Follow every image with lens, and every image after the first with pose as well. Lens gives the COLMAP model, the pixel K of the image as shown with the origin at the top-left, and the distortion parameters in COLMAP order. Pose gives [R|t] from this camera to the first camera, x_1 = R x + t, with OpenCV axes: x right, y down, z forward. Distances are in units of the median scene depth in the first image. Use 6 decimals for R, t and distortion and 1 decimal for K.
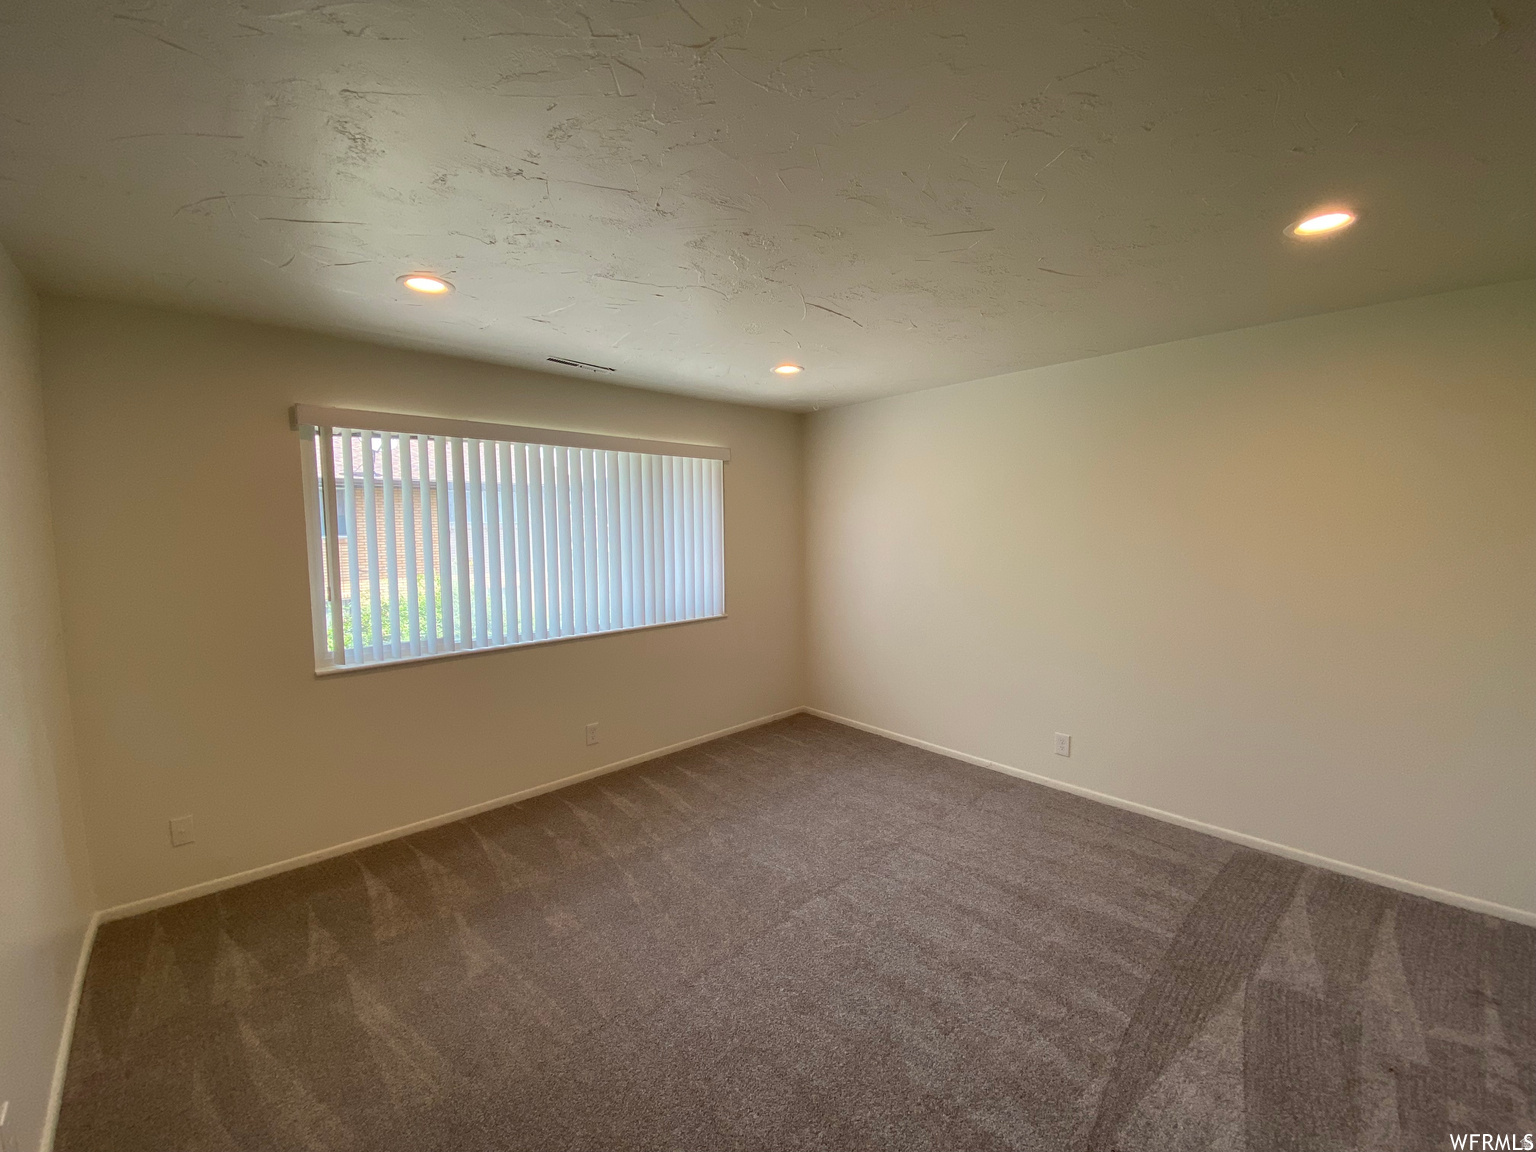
lens RADIAL K [[616.8, 0, 764.6], [0, 616.8, 574.6], [0, 0, 1]] dist [0.049790, -0.035681]
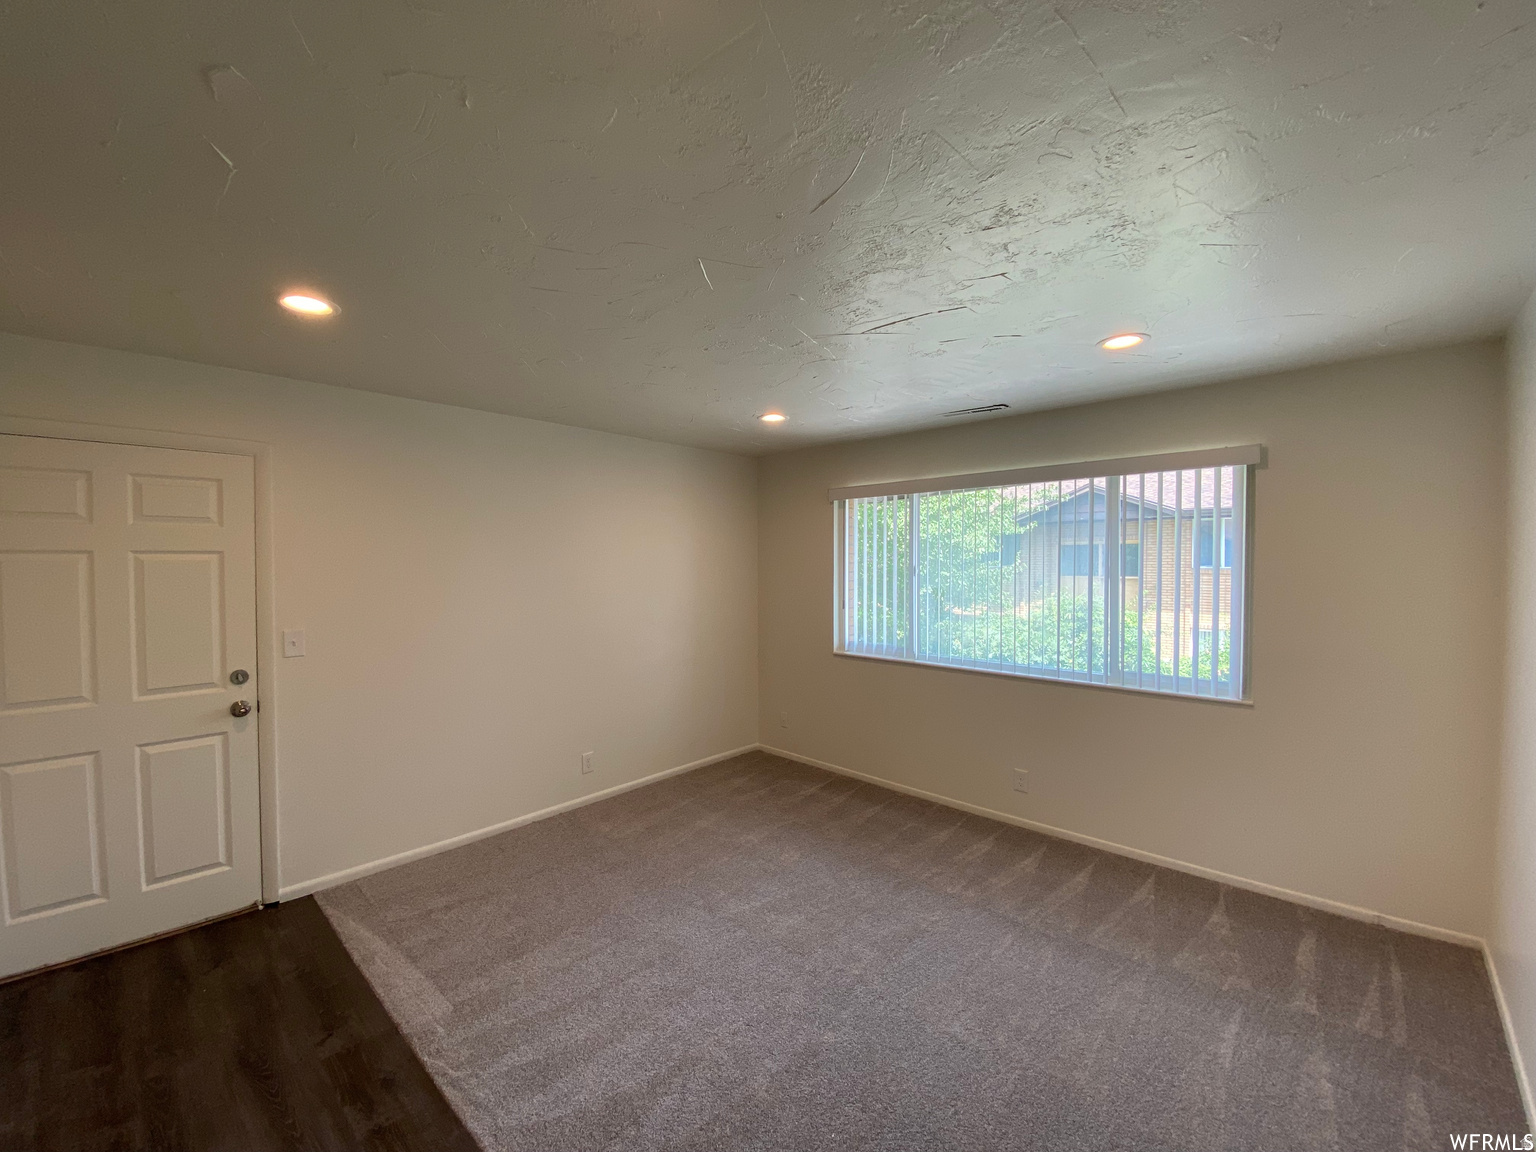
lens RADIAL K [[624.1, 0, 766.5], [0, 624.1, 573.0], [0, 0, 1]] dist [0.017640, -0.018680]
pose [[0.079327, 0.031818, -0.996341, 0.666192], [-0.076976, 0.996702, 0.025701, -0.058168], [0.993872, 0.074655, 0.081514, 0.528428]]
